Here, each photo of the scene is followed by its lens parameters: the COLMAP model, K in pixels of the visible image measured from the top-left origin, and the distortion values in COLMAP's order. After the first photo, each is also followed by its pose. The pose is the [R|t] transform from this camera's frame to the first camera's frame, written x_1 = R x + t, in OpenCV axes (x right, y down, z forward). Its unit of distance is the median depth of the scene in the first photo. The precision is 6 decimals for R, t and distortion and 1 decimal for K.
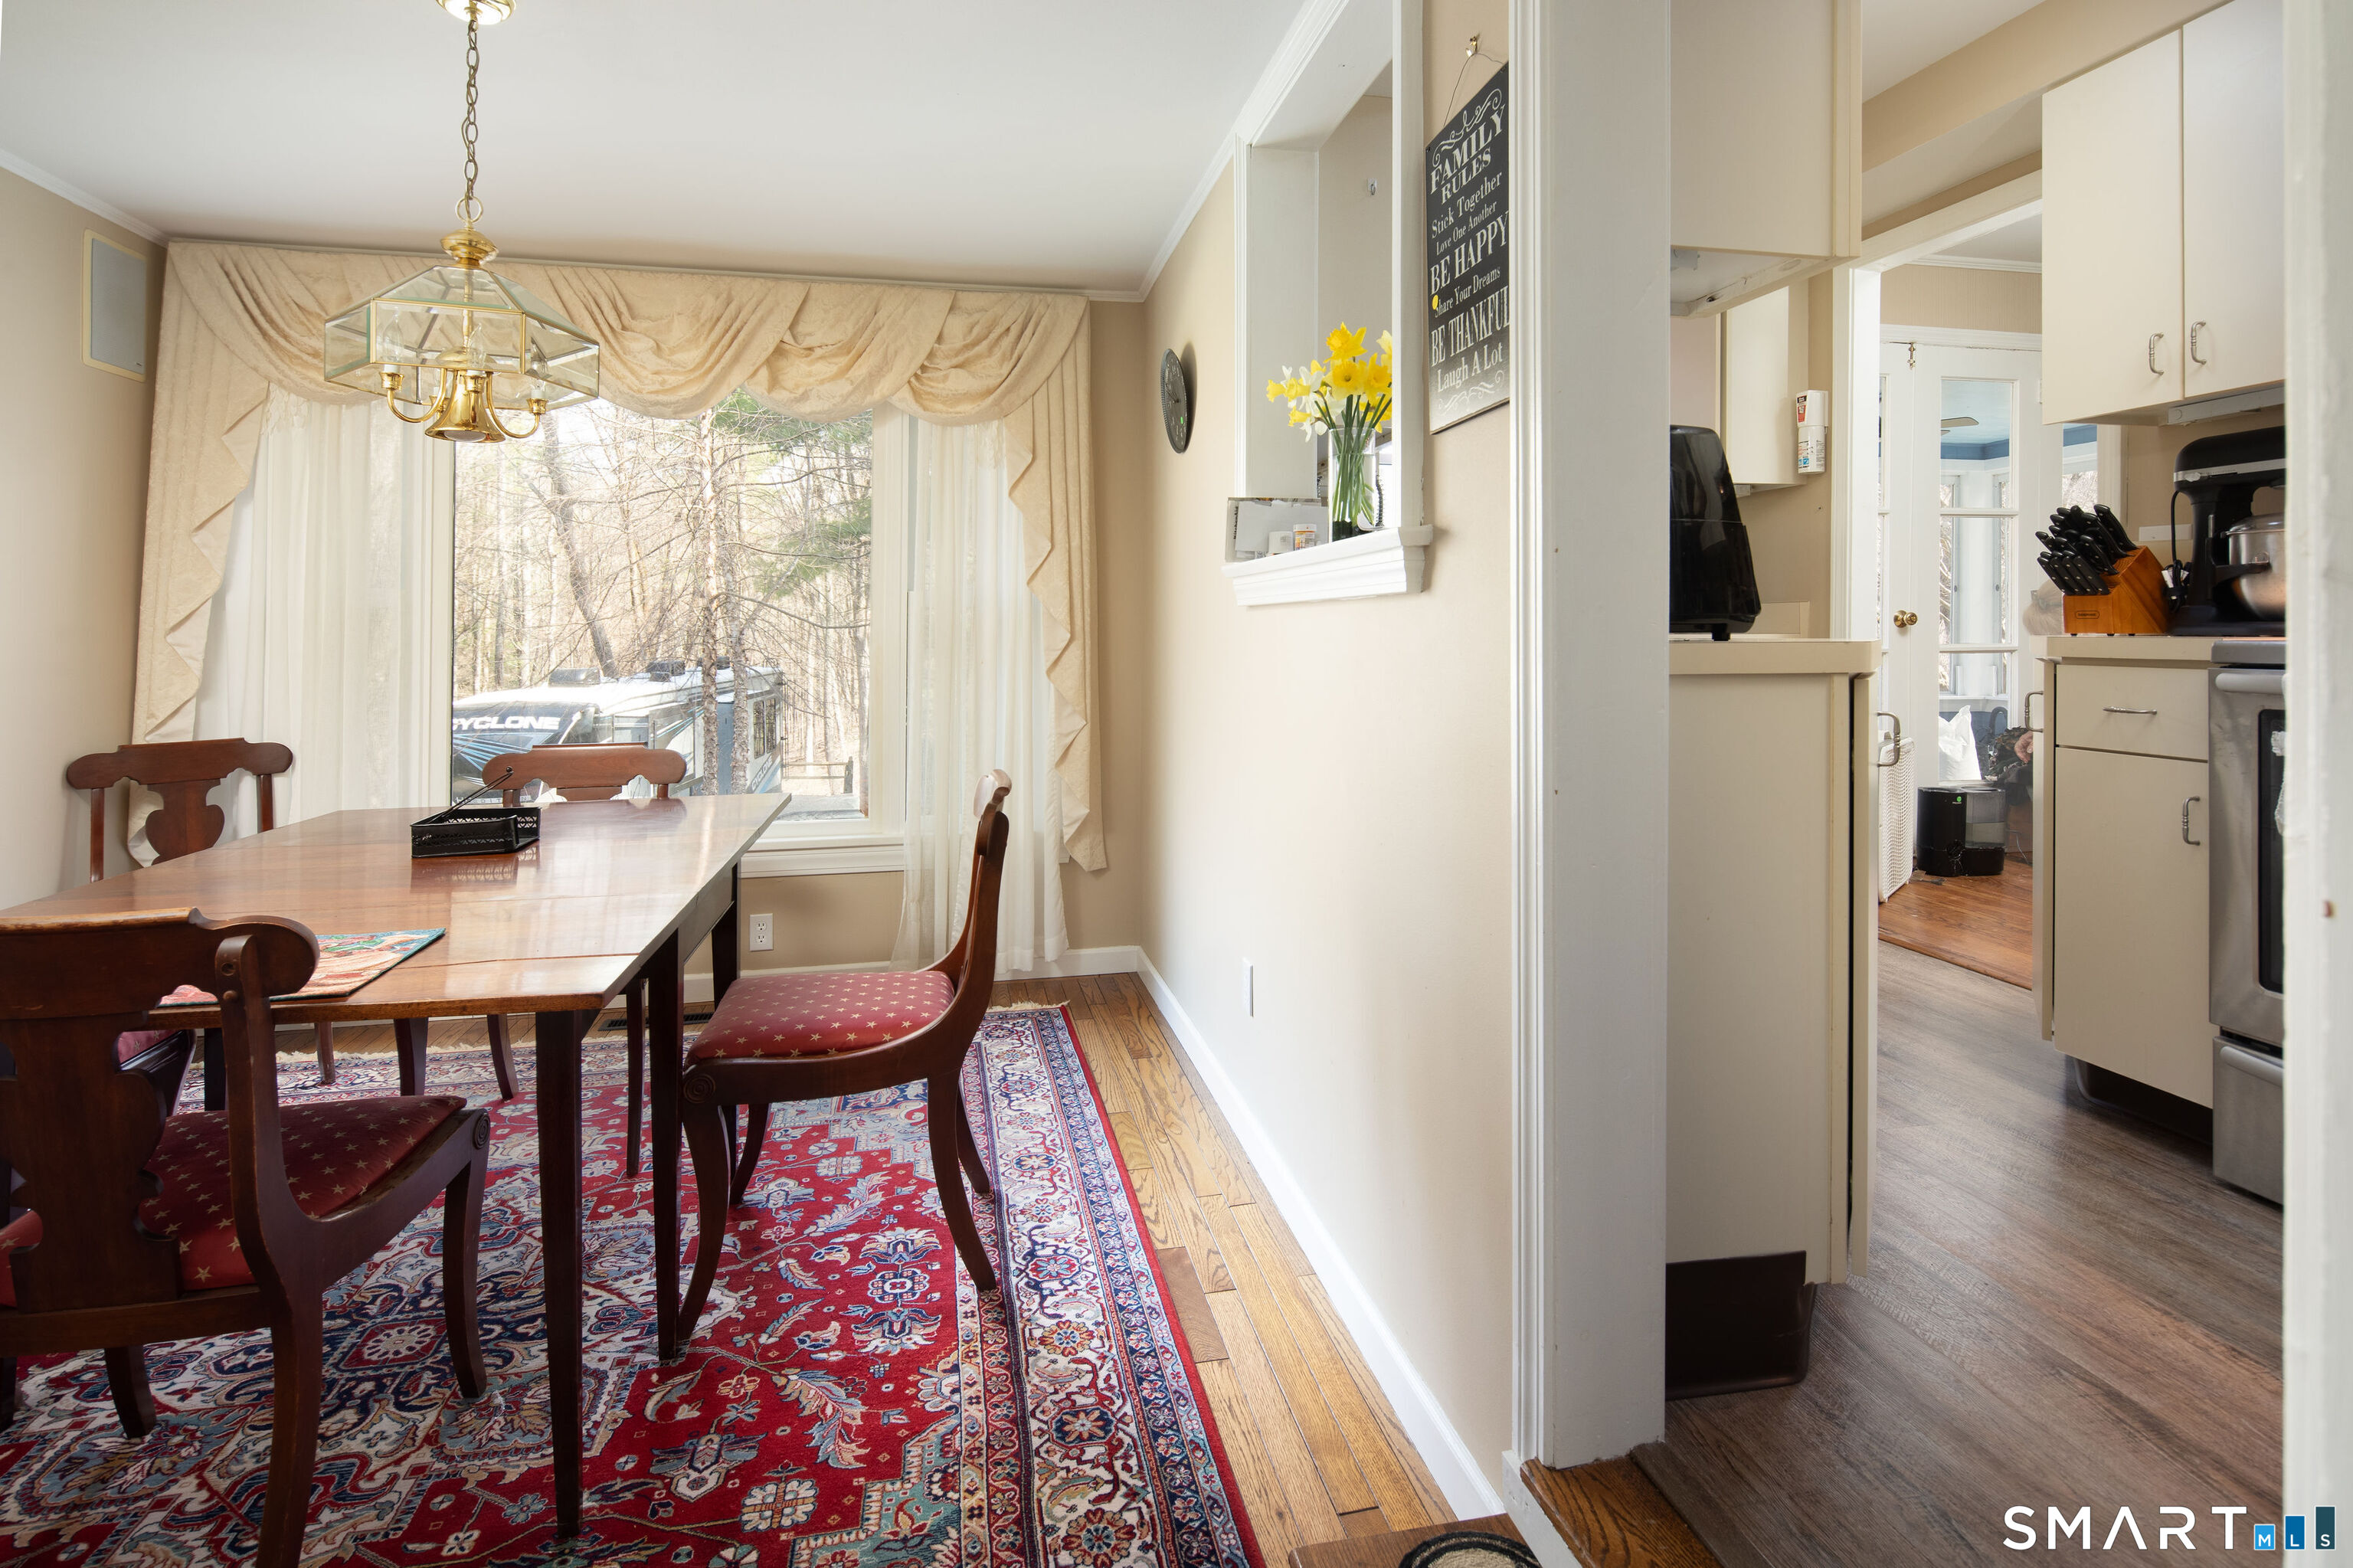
lens RADIAL K [[1150.8, 0, 1167.4], [0, 1150.8, 636.3], [0, 0, 1]] dist [0.002854, -0.004455]
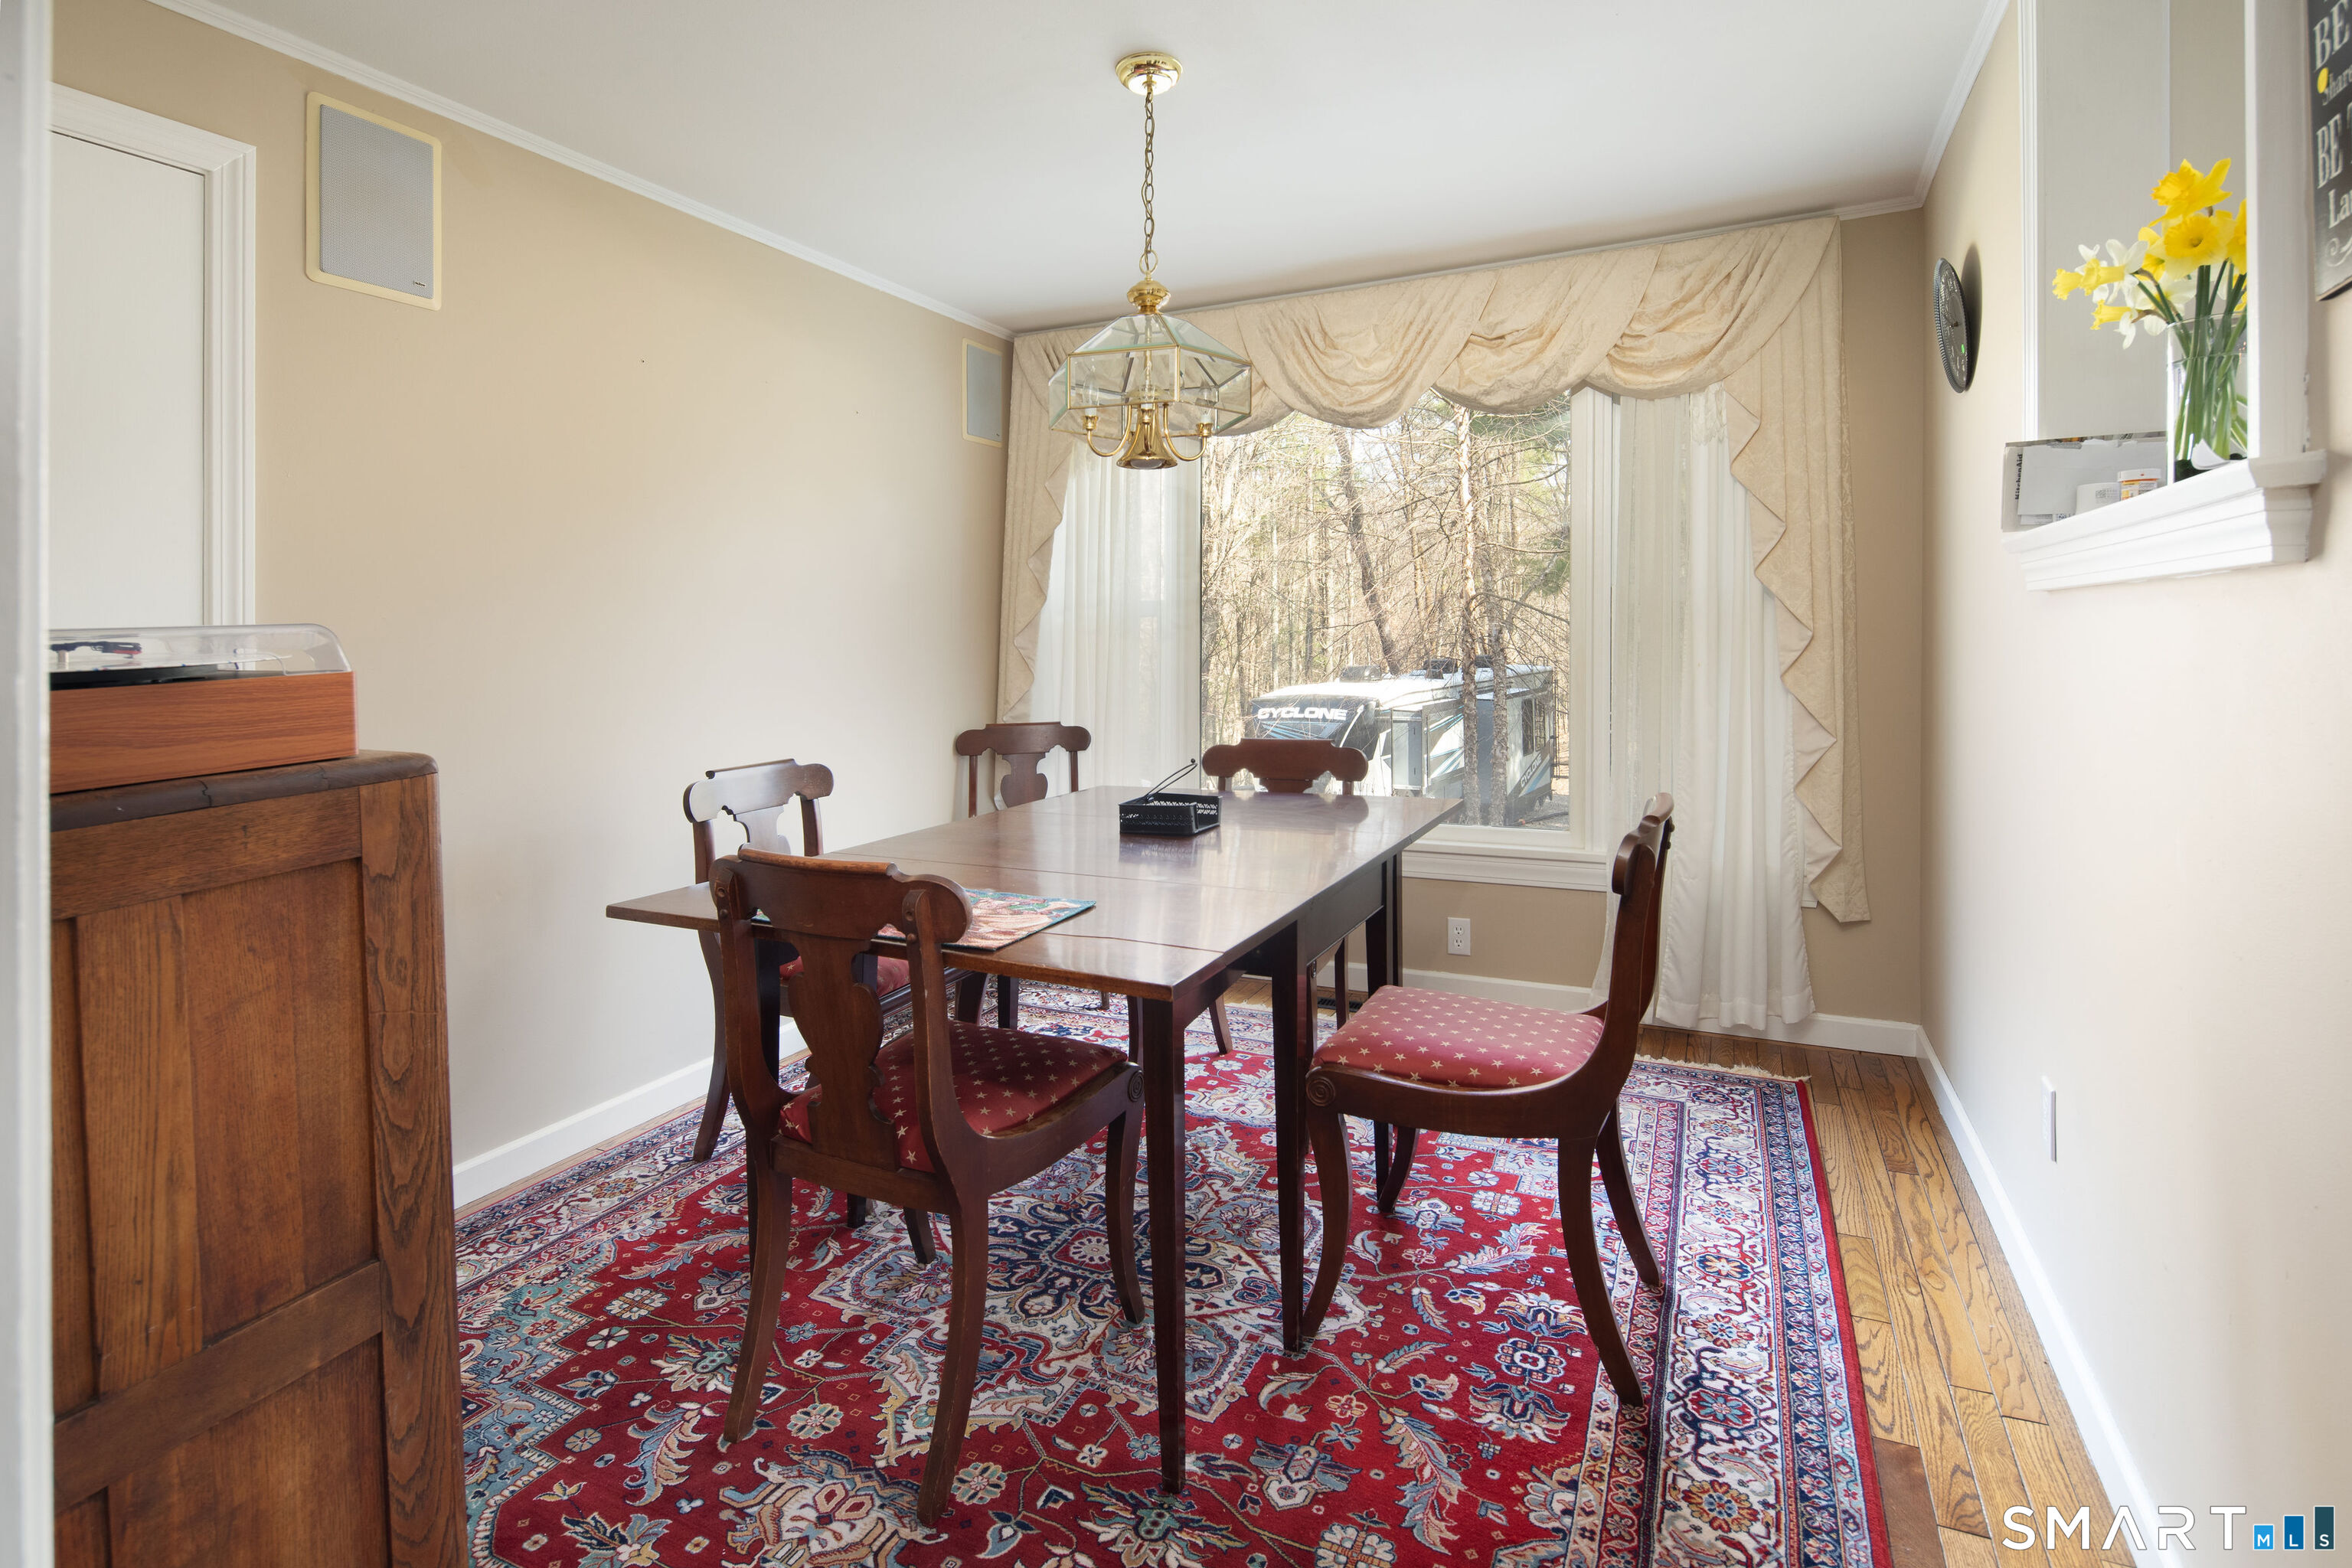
lens RADIAL K [[1150.3, 0, 1159.0], [0, 1150.3, 640.5], [0, 0, 1]] dist [0.002854, -0.004455]
pose [[0.791720, -0.006821, -0.610846, 0.082689], [0.010161, 0.999946, 0.002004, -0.002684], [0.610800, -0.007793, 0.791747, 0.106617]]
